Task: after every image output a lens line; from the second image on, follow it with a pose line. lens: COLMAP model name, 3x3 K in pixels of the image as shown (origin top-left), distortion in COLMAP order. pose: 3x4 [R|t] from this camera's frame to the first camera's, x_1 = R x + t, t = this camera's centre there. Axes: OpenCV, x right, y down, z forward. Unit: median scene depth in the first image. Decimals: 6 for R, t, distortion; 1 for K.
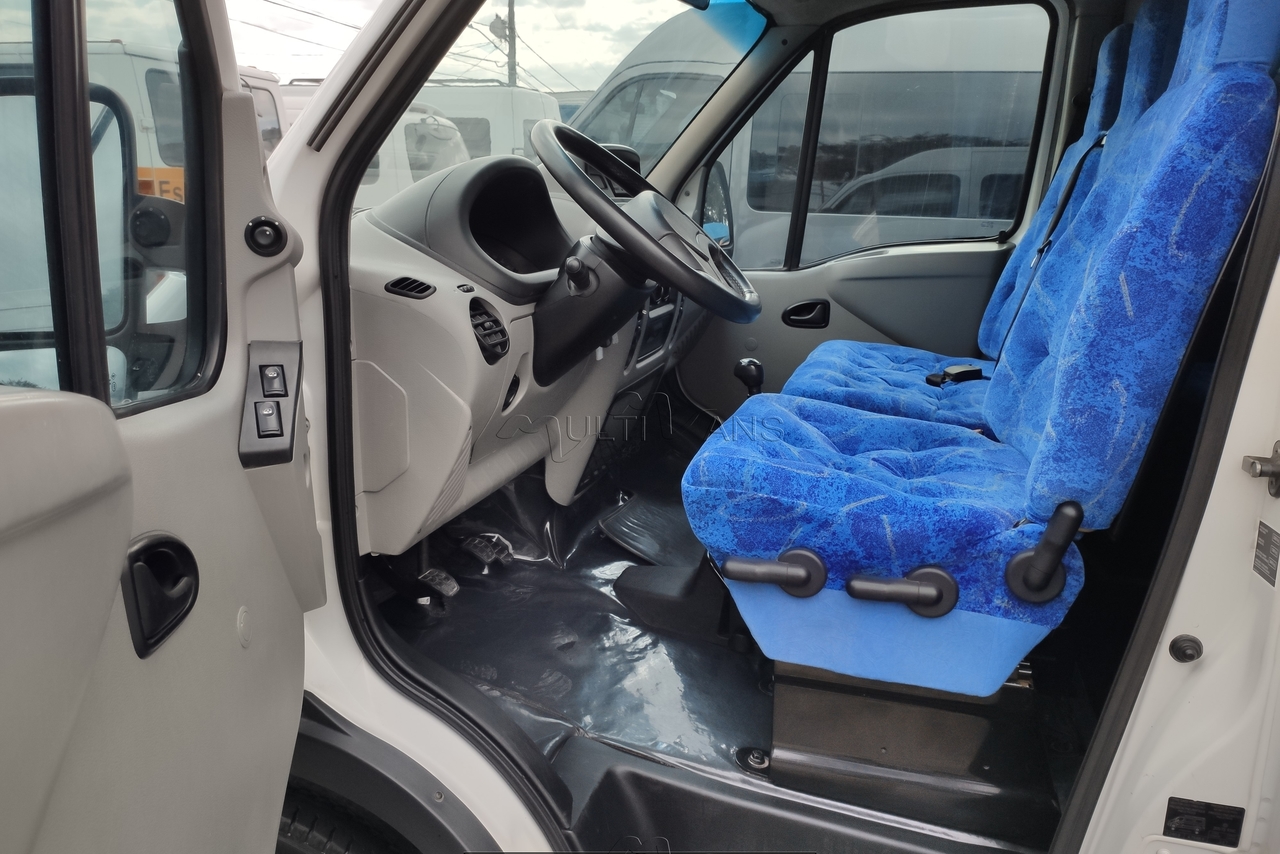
lens RADIAL K [[958.4, 0, 640.0], [0, 958.4, 427.0], [0, 0, 1]] dist [0.077033, -0.118947]
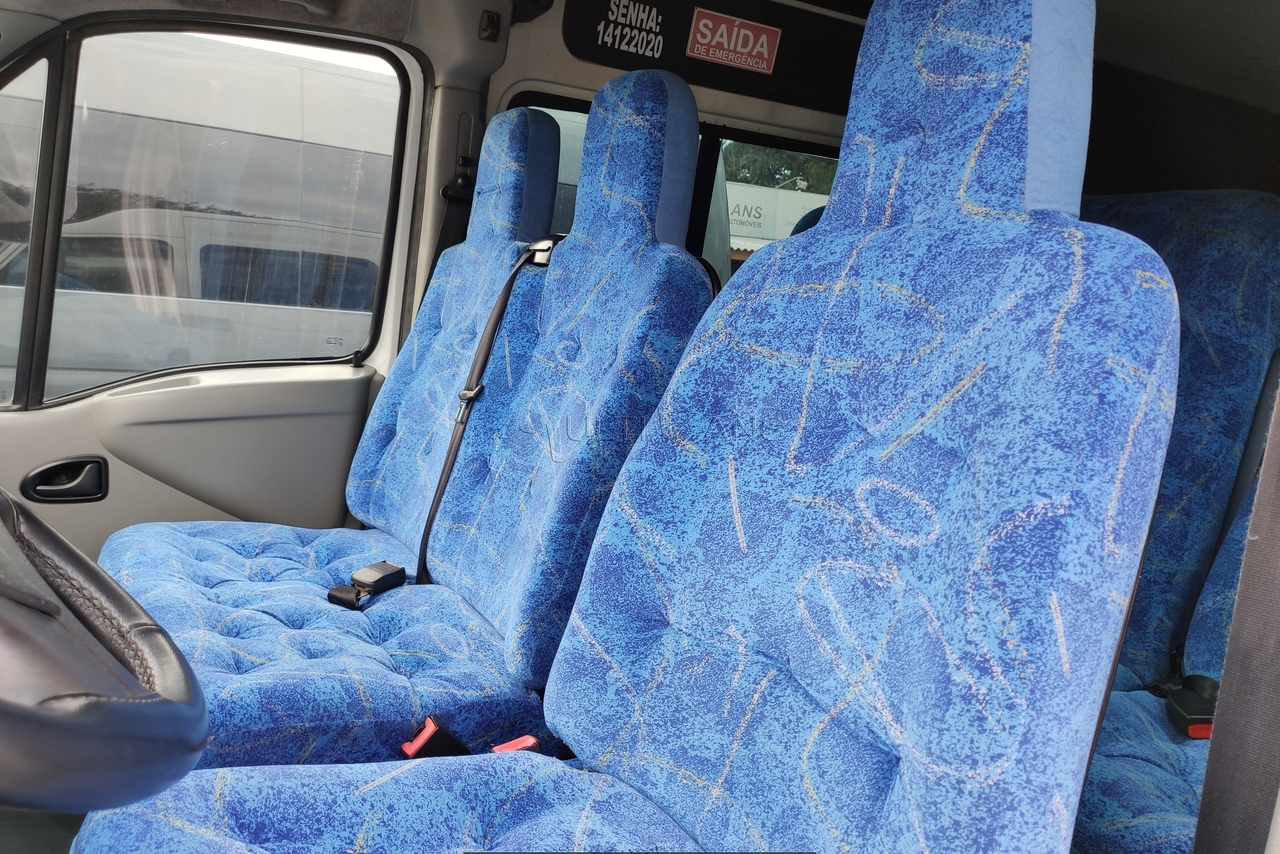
lens RADIAL K [[958.4, 0, 640.0], [0, 958.4, 427.0], [0, 0, 1]] dist [0.077033, -0.118947]
pose [[0.697133, -0.064942, 0.713995, -0.018478], [0.106623, 0.994205, -0.013676, -0.187795], [-0.708969, 0.085662, 0.700018, 0.555795]]
